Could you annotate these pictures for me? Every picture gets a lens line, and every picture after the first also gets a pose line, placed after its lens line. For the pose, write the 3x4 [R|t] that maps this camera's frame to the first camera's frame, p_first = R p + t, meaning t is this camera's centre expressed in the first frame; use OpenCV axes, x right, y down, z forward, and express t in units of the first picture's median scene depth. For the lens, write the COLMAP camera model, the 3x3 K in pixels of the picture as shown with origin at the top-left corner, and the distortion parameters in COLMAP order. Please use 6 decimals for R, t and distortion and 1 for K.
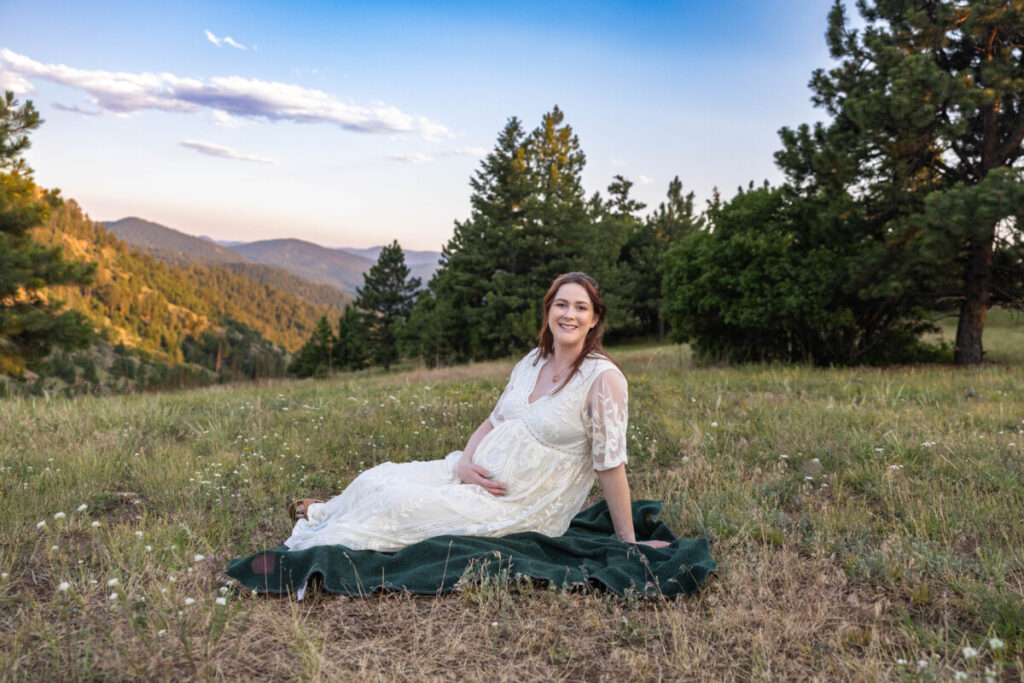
lens RADIAL K [[788.1, 0, 538.7], [0, 788.1, 326.0], [0, 0, 1]] dist [0.006541, 0.004472]
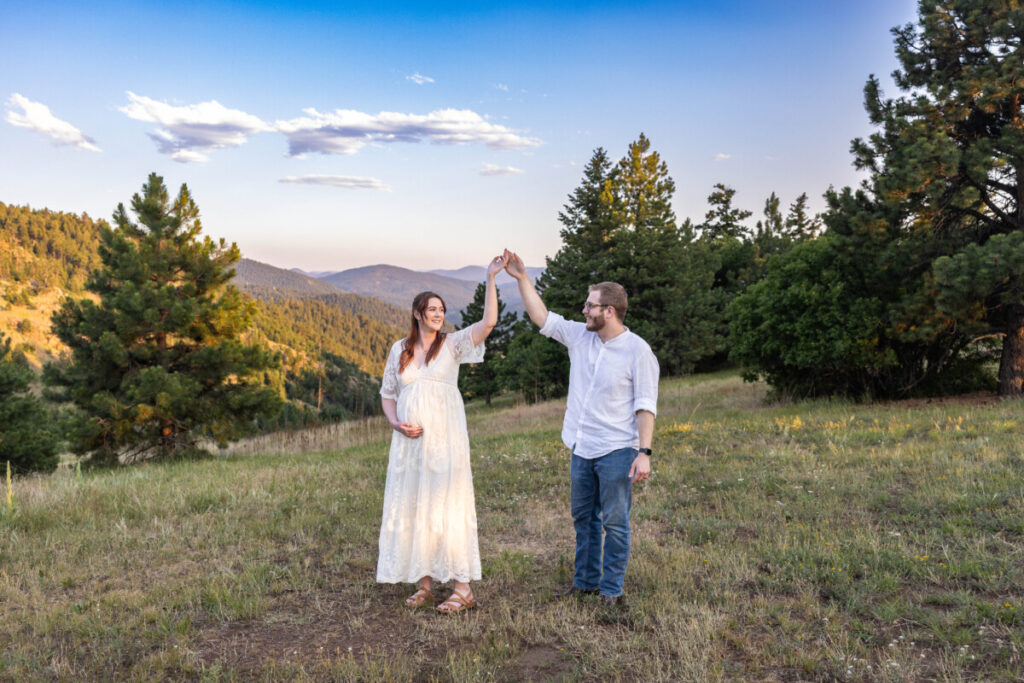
lens RADIAL K [[866.9, 0, 473.3], [0, 866.9, 398.7], [0, 0, 1]] dist [0.003446, 0.002158]
pose [[0.978294, -0.044028, -0.202493, 0.020075], [0.056985, 0.996653, 0.058605, -0.022110], [0.199235, -0.068872, 0.977529, -0.126877]]
